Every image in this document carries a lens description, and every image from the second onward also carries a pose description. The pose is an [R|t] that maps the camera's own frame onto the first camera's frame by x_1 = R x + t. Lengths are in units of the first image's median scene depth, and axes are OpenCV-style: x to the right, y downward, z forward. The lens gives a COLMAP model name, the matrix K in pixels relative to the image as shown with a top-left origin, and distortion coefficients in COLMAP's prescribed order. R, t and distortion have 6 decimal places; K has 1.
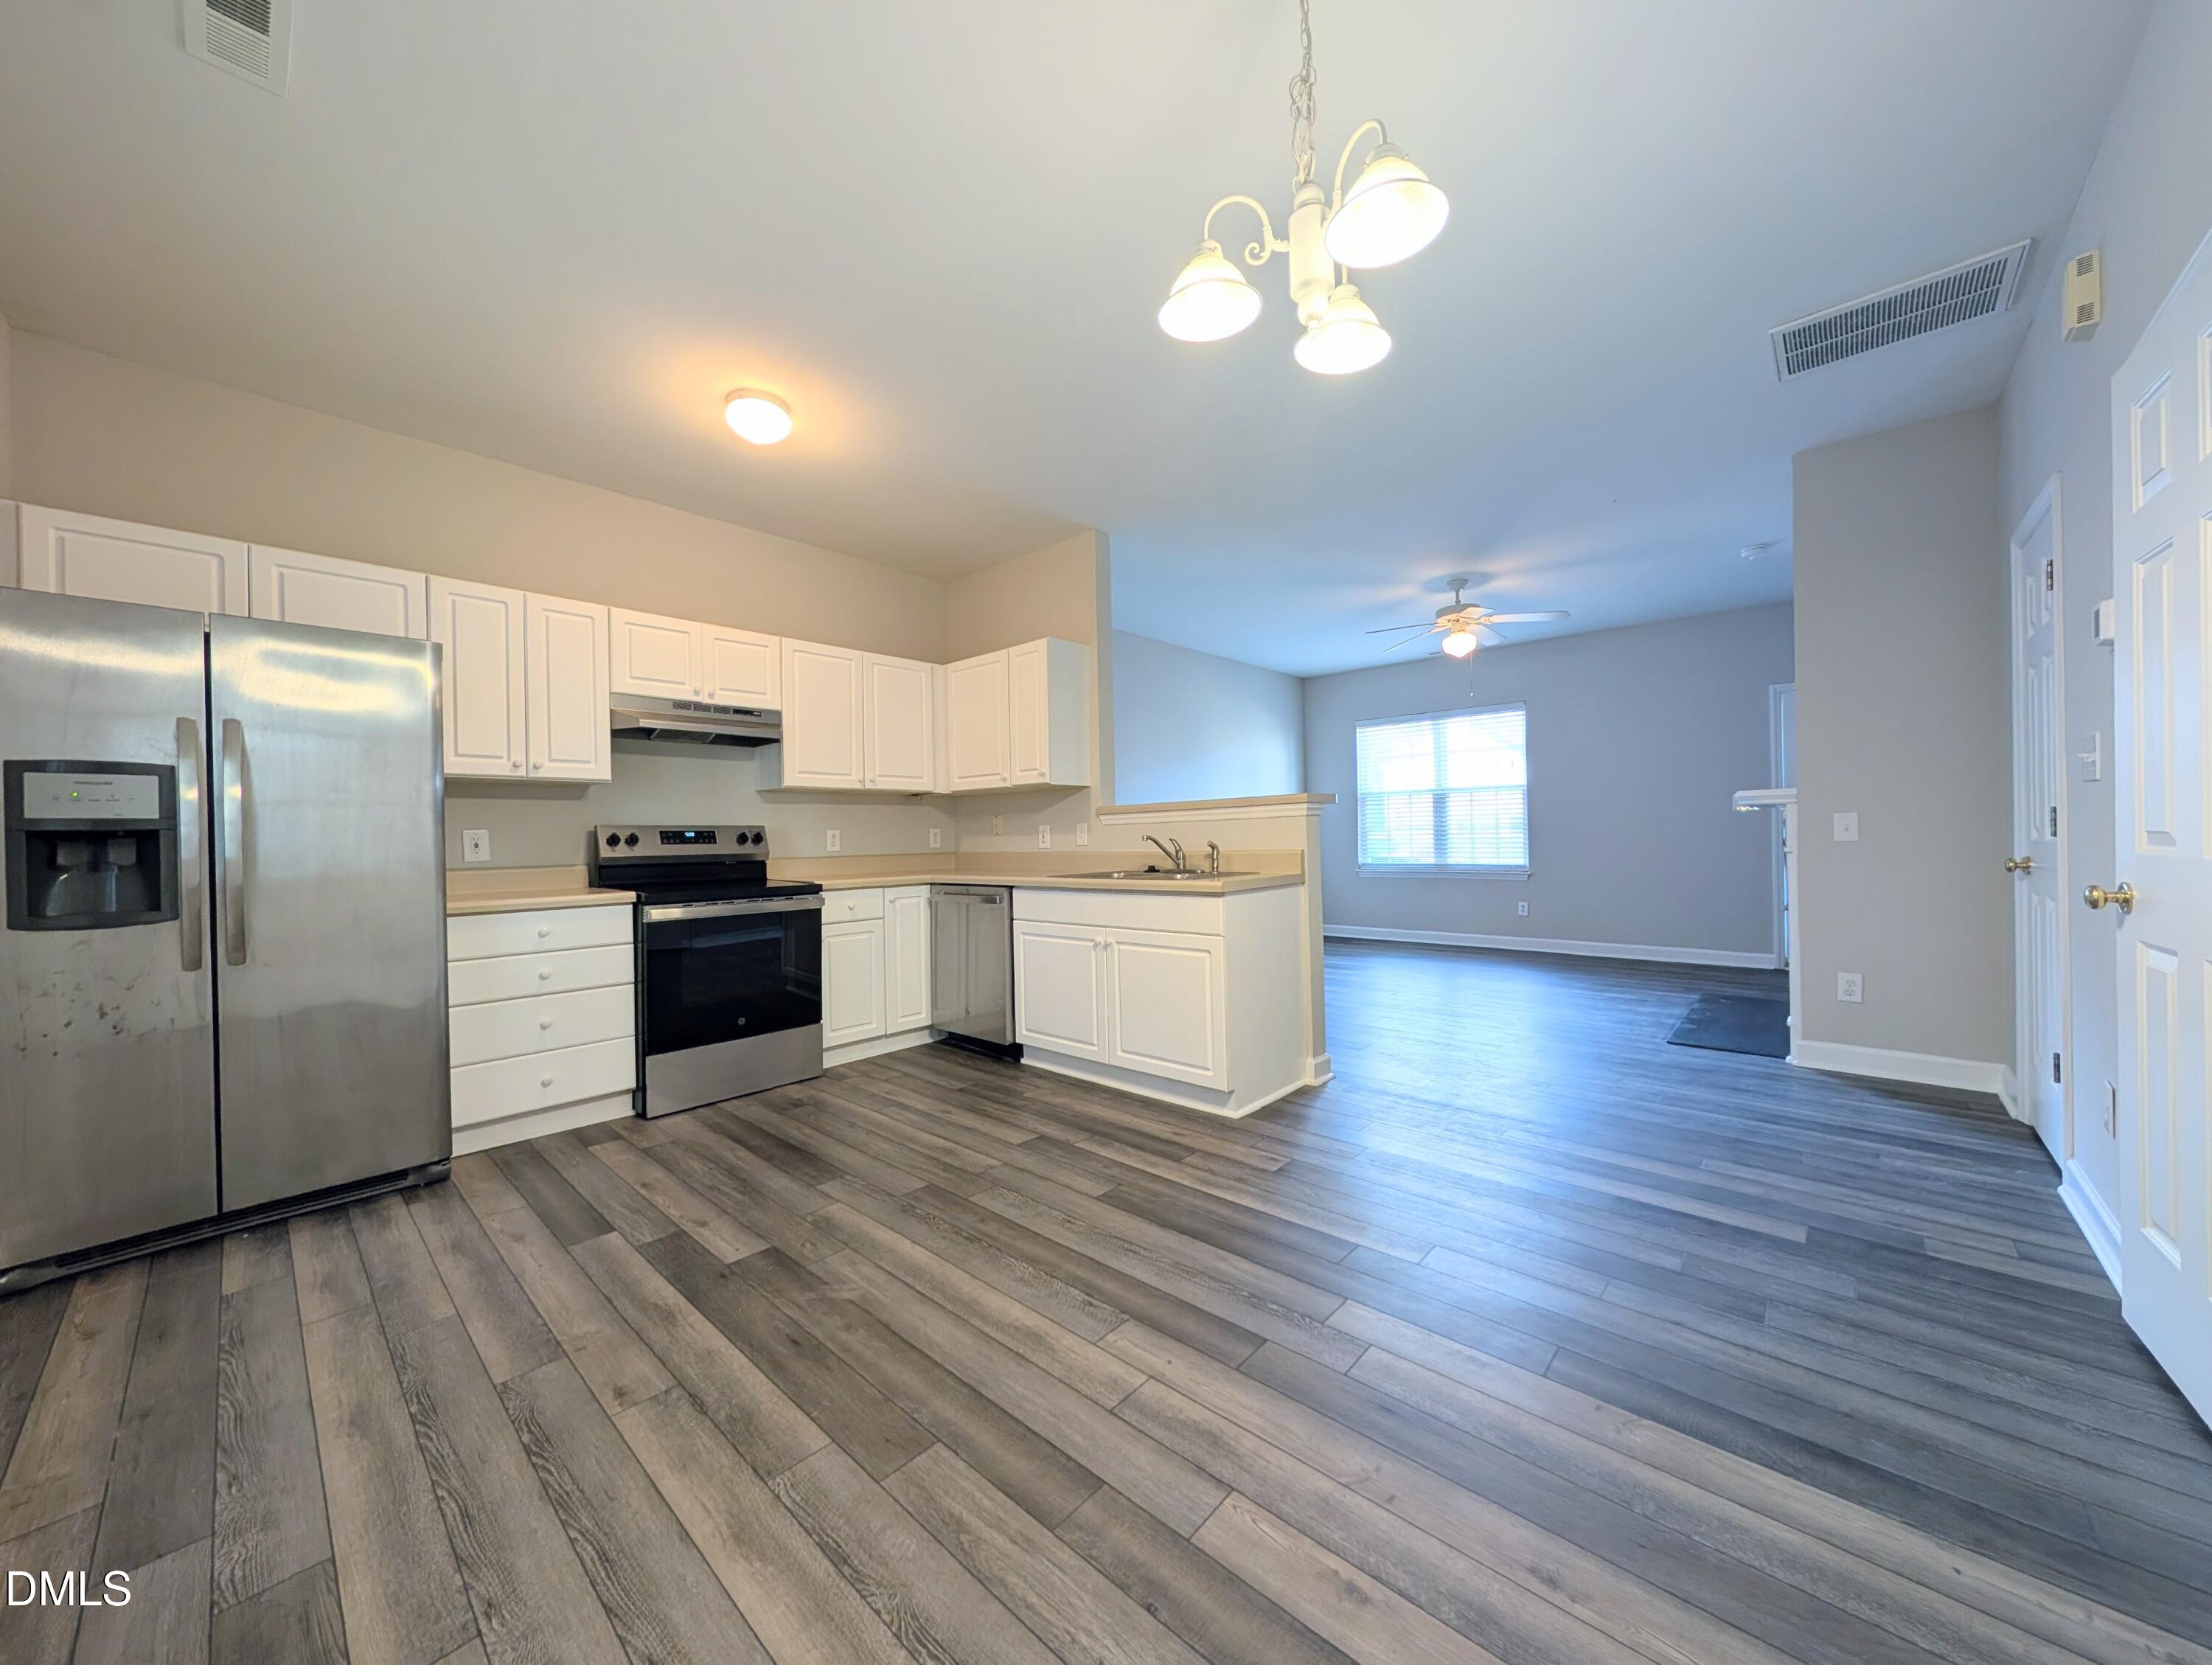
lens RADIAL K [[801.2, 0, 1101.7], [0, 801.2, 834.5], [0, 0, 1]] dist [0.002578, 0.000070]
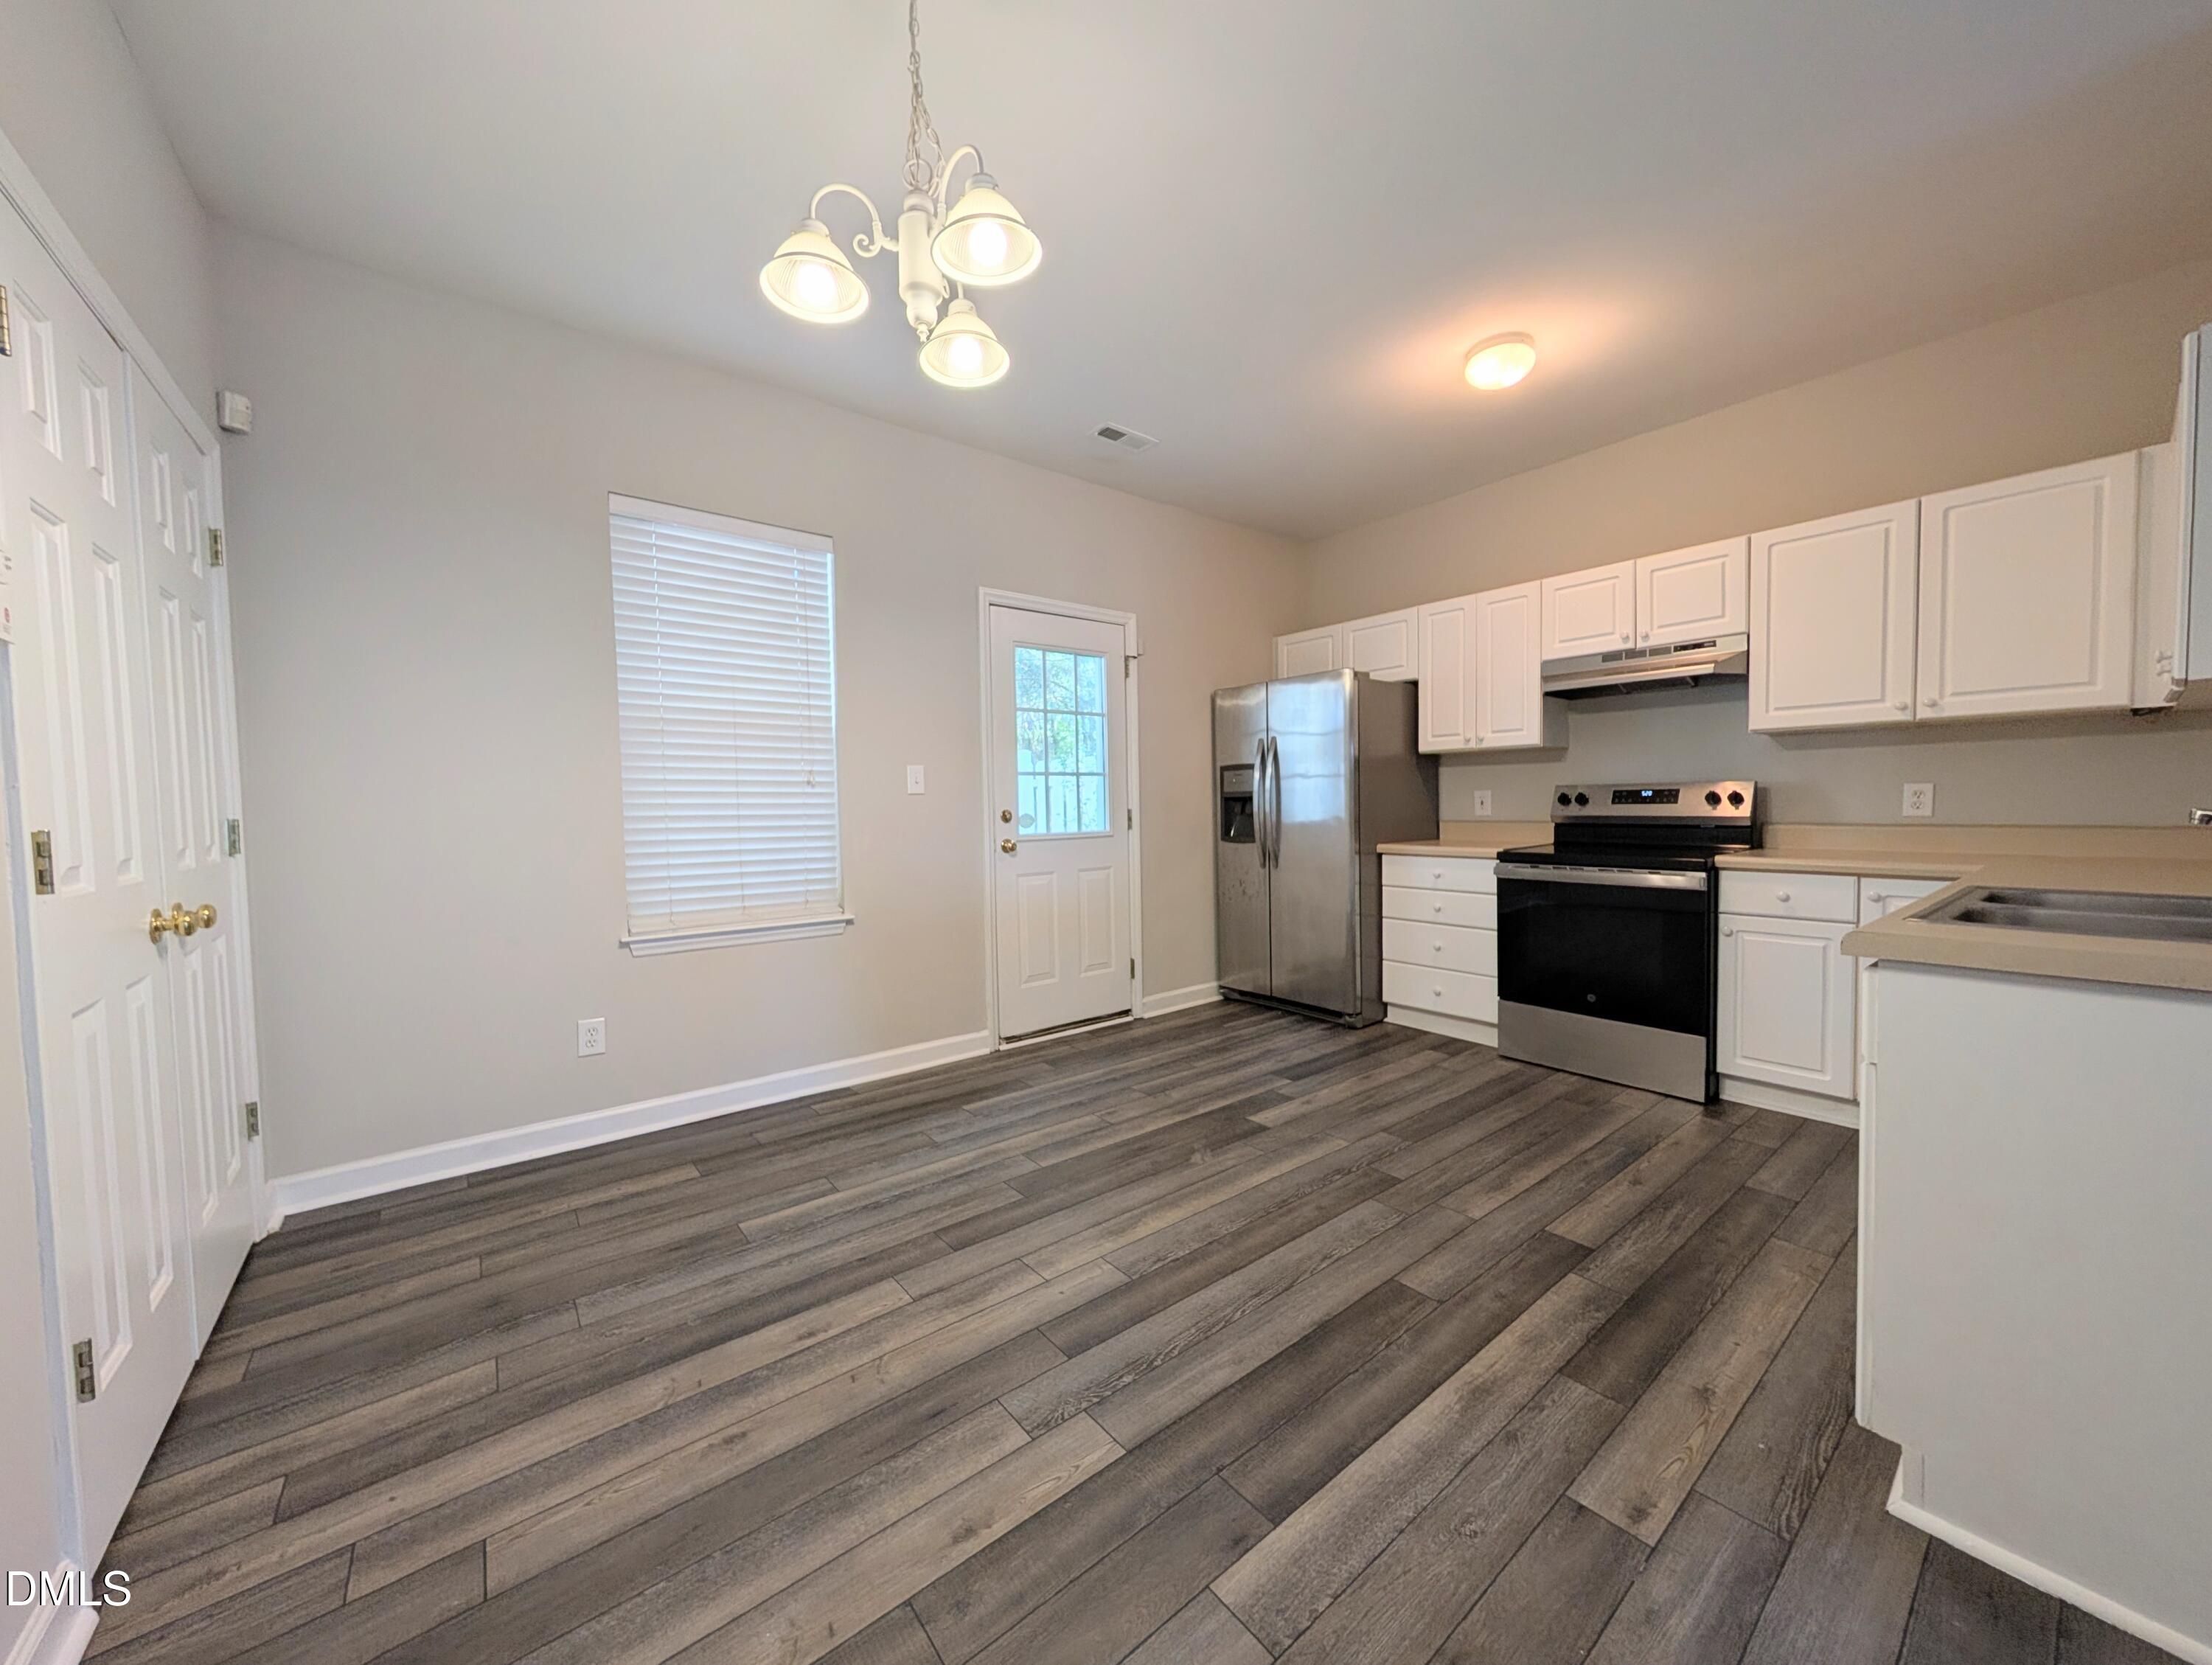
lens RADIAL K [[801.2, 0, 1100.3], [0, 801.2, 836.5], [0, 0, 1]] dist [0.002578, 0.000070]
pose [[-0.160866, 0.061736, -0.985044, 0.761654], [0.022517, 0.998012, 0.058871, -0.029019], [0.986719, -0.012710, -0.161937, 0.829944]]
